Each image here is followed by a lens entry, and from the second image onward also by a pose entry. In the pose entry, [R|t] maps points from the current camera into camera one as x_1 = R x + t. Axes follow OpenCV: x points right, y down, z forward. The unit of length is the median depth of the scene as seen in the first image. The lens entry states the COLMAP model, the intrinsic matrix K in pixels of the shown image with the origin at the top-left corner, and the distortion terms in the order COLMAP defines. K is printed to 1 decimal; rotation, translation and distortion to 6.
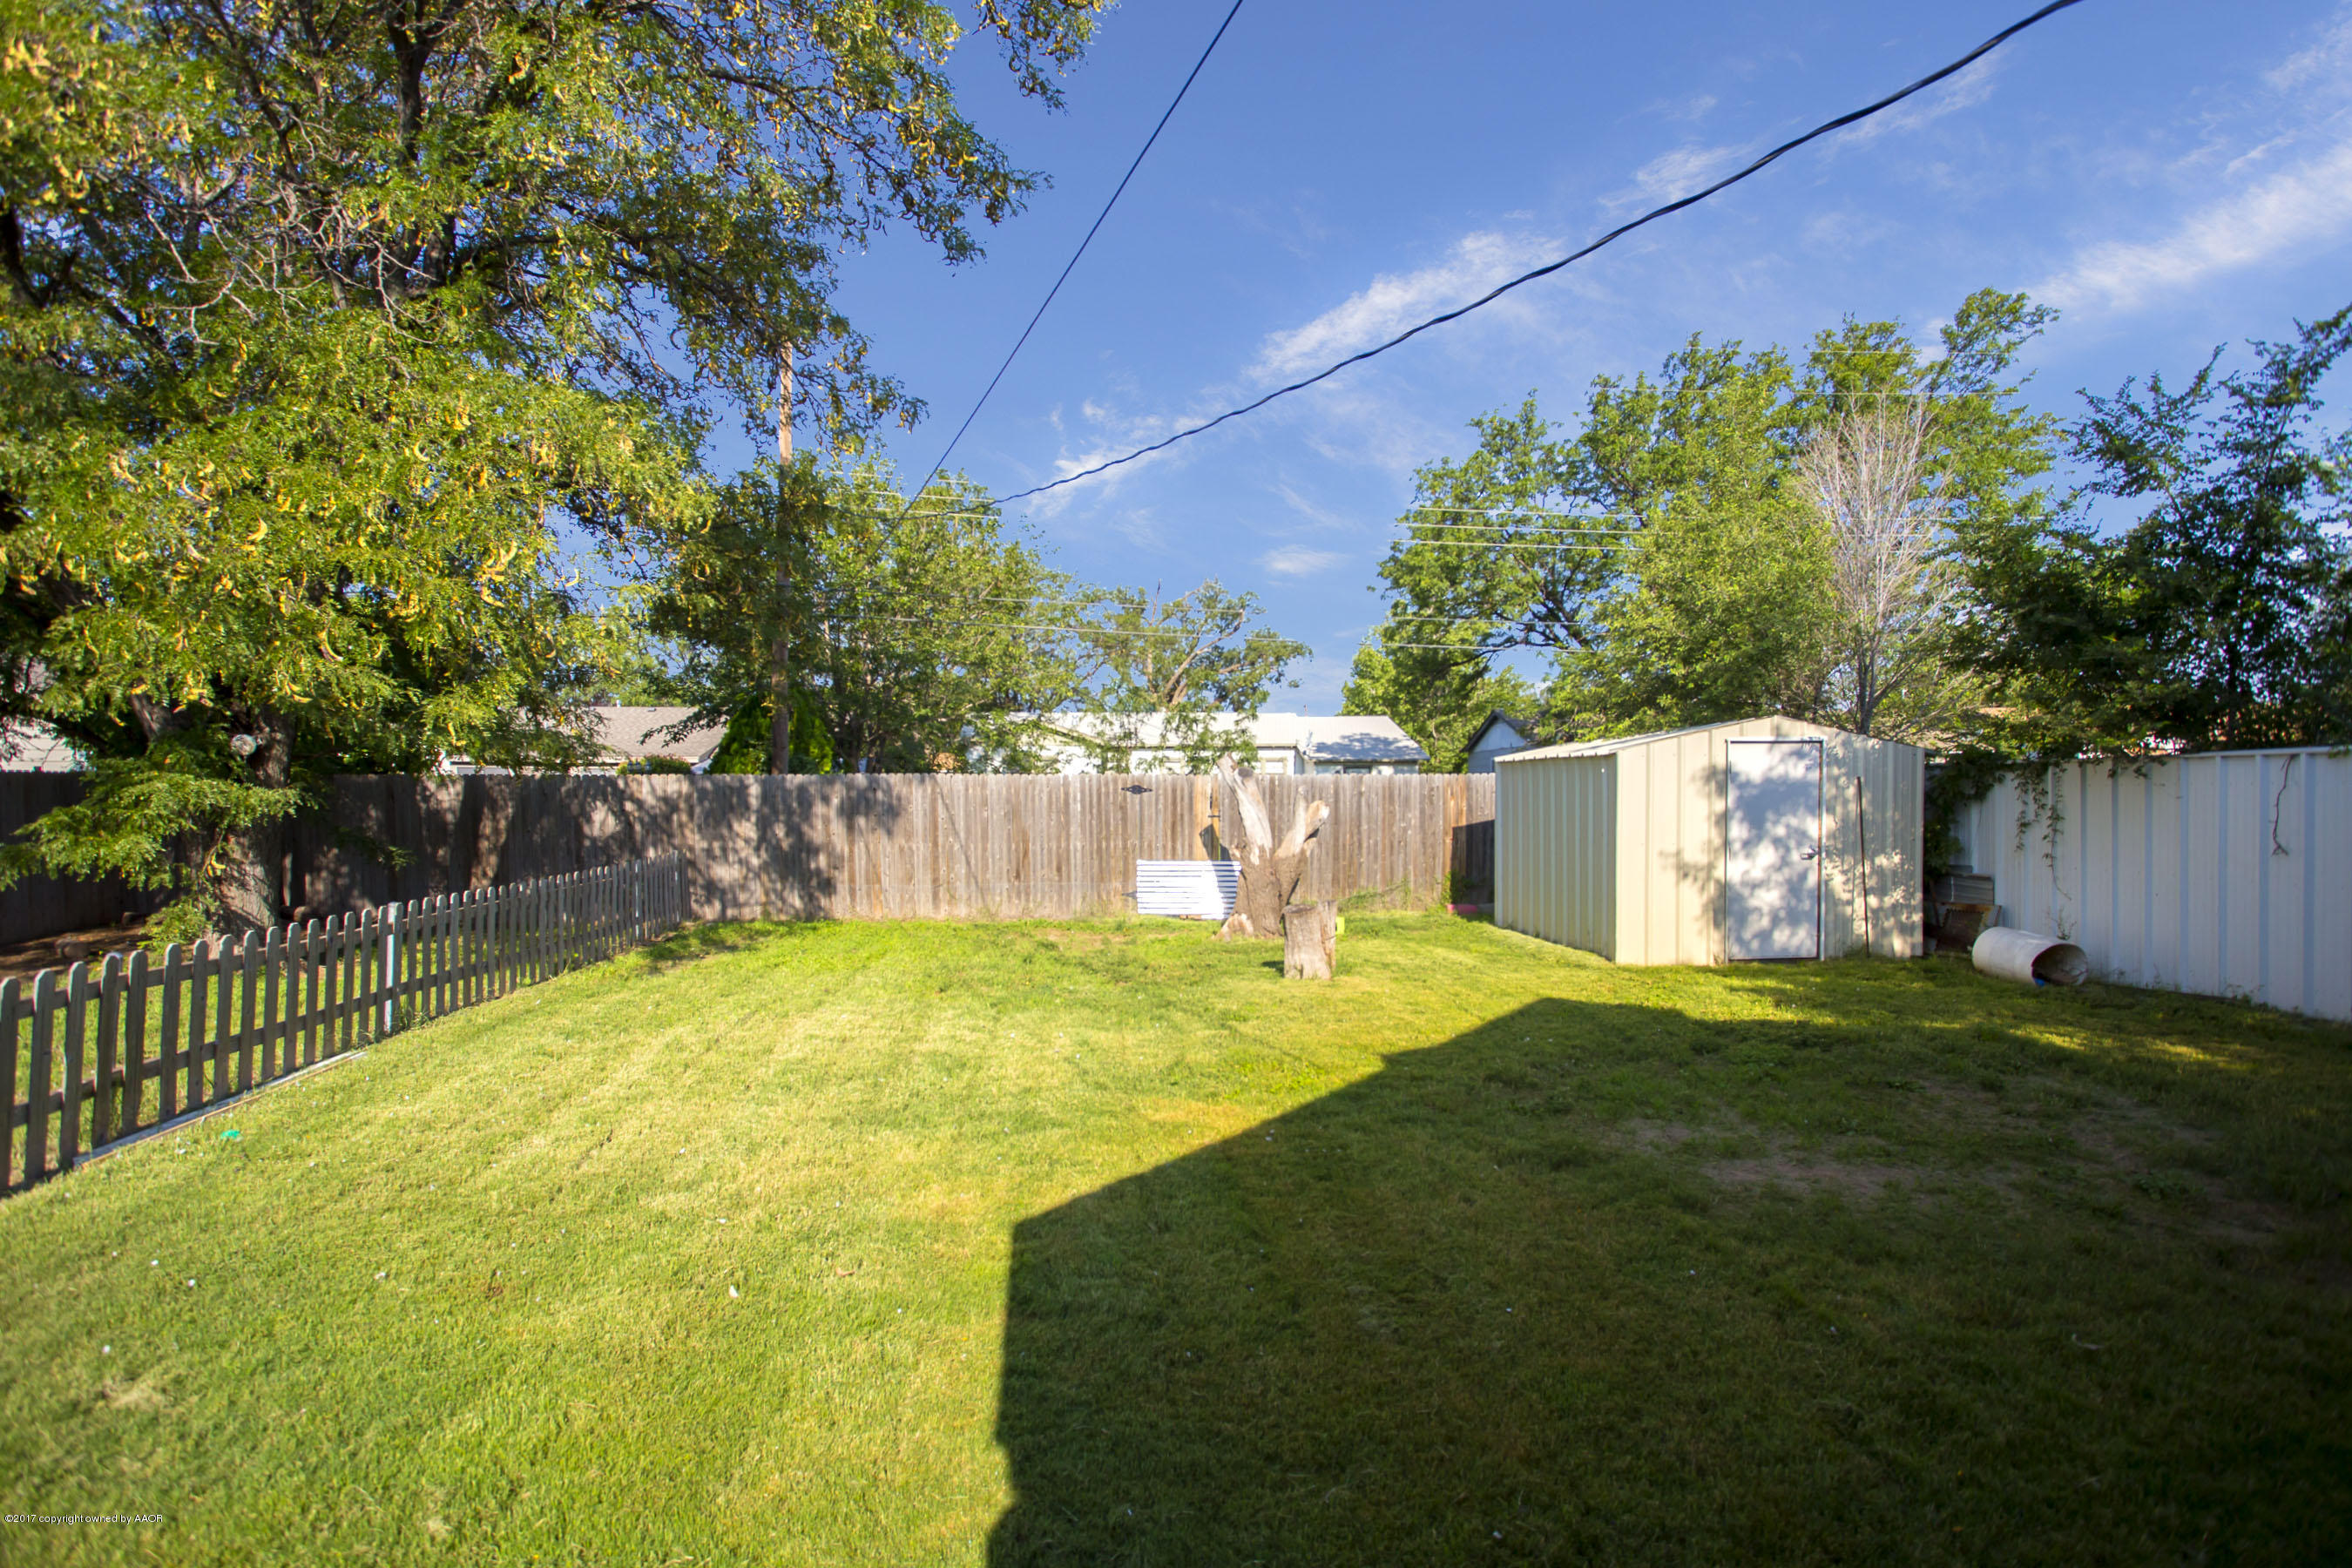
lens RADIAL K [[1229.8, 0, 1176.0], [0, 1229.8, 784.0], [0, 0, 1]] dist [-0.080417, 0.047628]
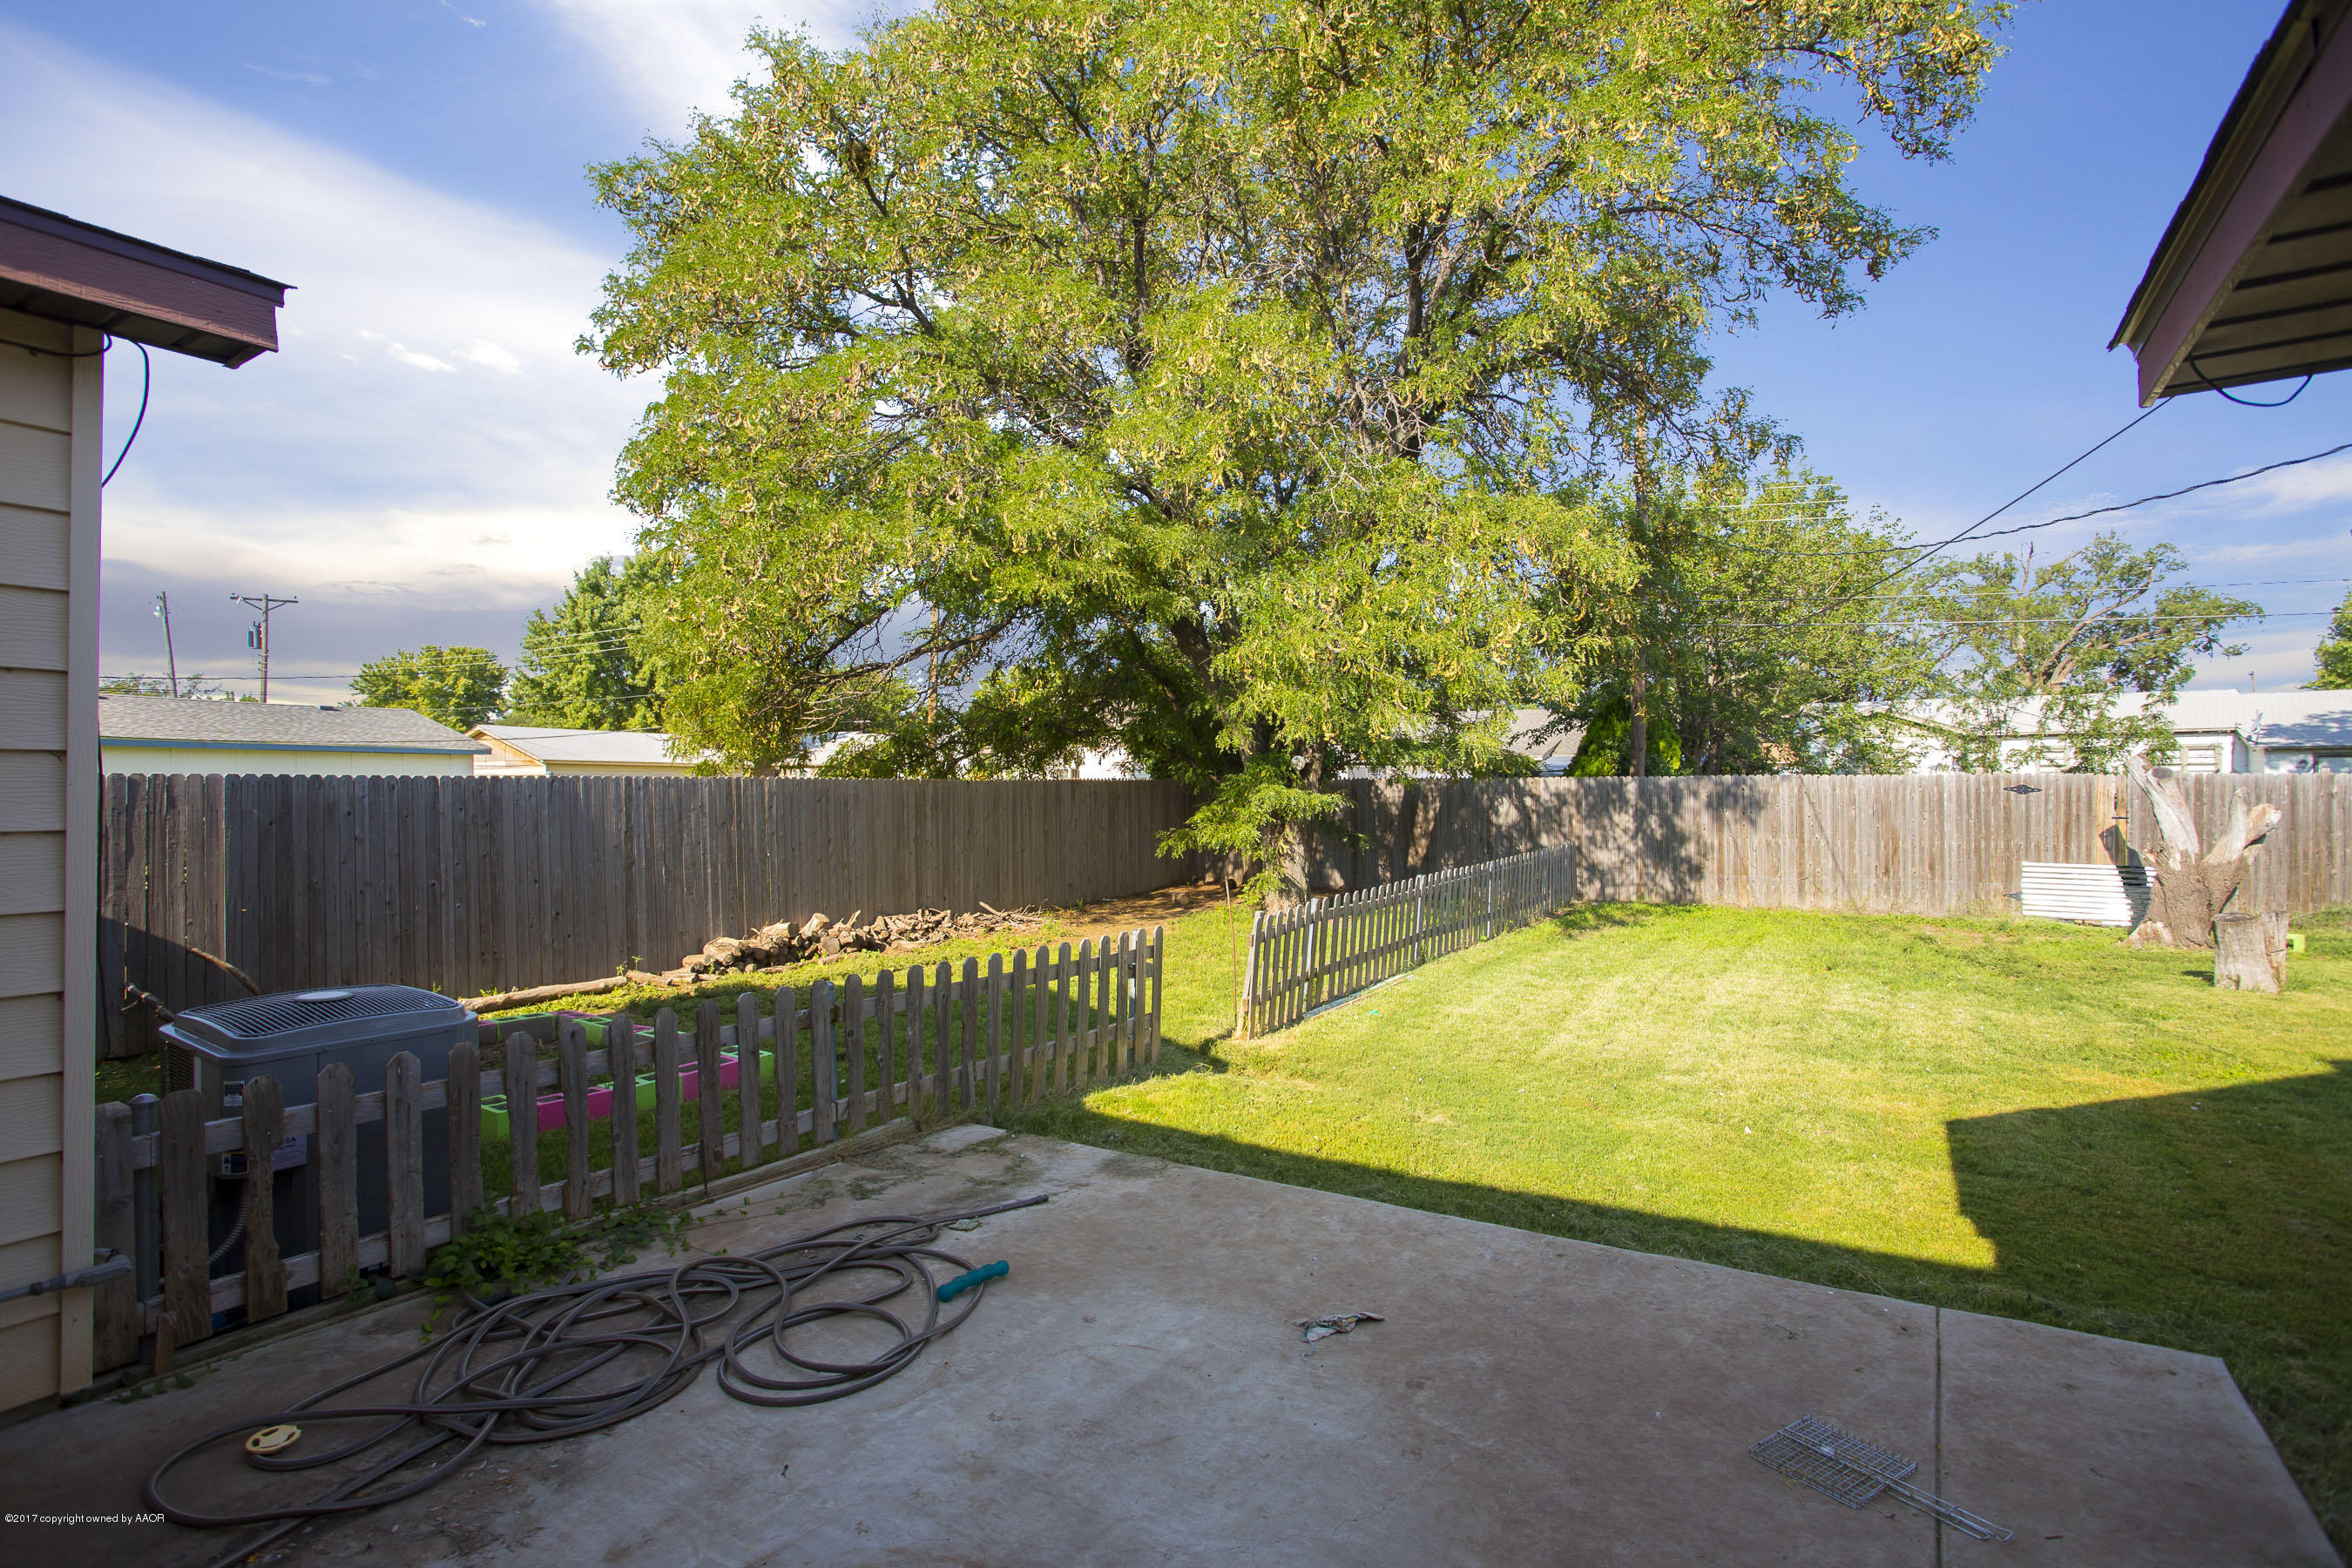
lens RADIAL K [[1229.8, 0, 1176.0], [0, 1229.8, 784.0], [0, 0, 1]] dist [-0.080417, 0.047628]
pose [[0.806898, 0.003615, -0.590680, -0.014551], [0.001453, 0.999966, 0.008104, -0.008697], [0.590689, -0.007398, 0.806865, -0.178717]]
